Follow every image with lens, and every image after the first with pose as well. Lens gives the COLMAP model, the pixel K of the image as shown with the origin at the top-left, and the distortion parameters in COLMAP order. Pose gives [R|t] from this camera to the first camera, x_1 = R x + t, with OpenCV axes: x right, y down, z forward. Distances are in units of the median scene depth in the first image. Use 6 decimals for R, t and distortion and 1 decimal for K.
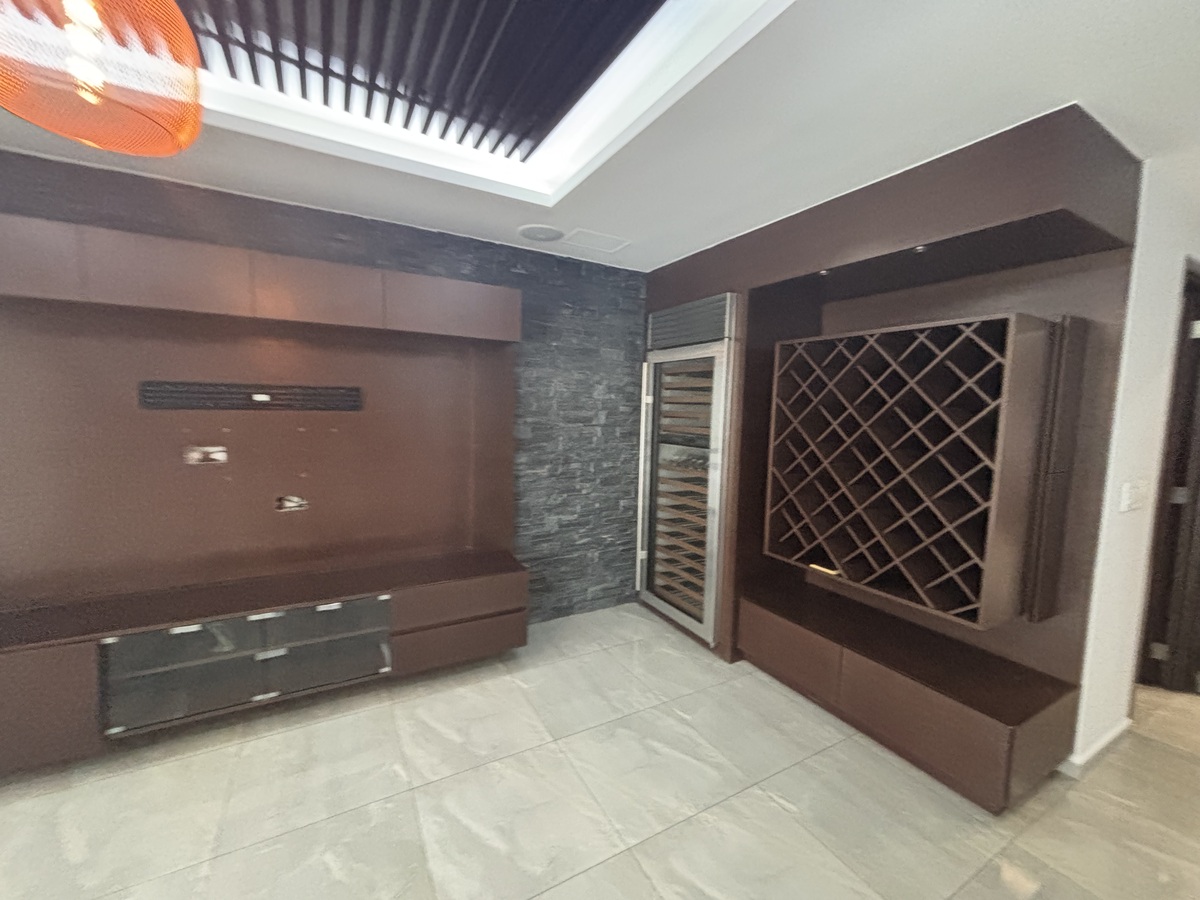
lens RADIAL K [[484.2, 0, 592.3], [0, 484.2, 444.4], [0, 0, 1]] dist [0.001306, -0.001601]
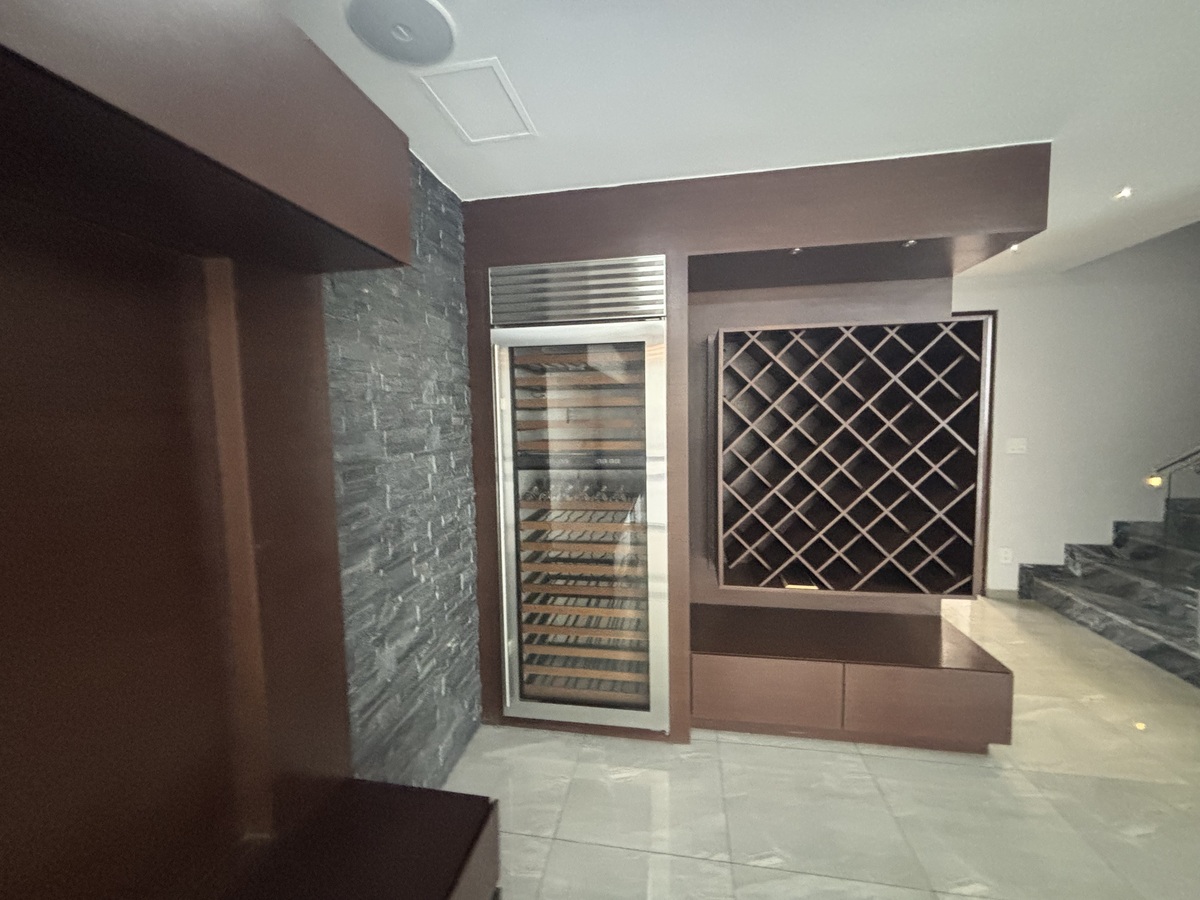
lens RADIAL K [[484.2, 0, 594.0], [0, 484.2, 443.8], [0, 0, 1]] dist [0.001306, -0.001601]
pose [[0.617823, -0.086001, 0.781600, -0.318348], [0.097682, 0.994696, 0.032235, -0.051444], [-0.780226, 0.056432, 0.622946, 0.533308]]
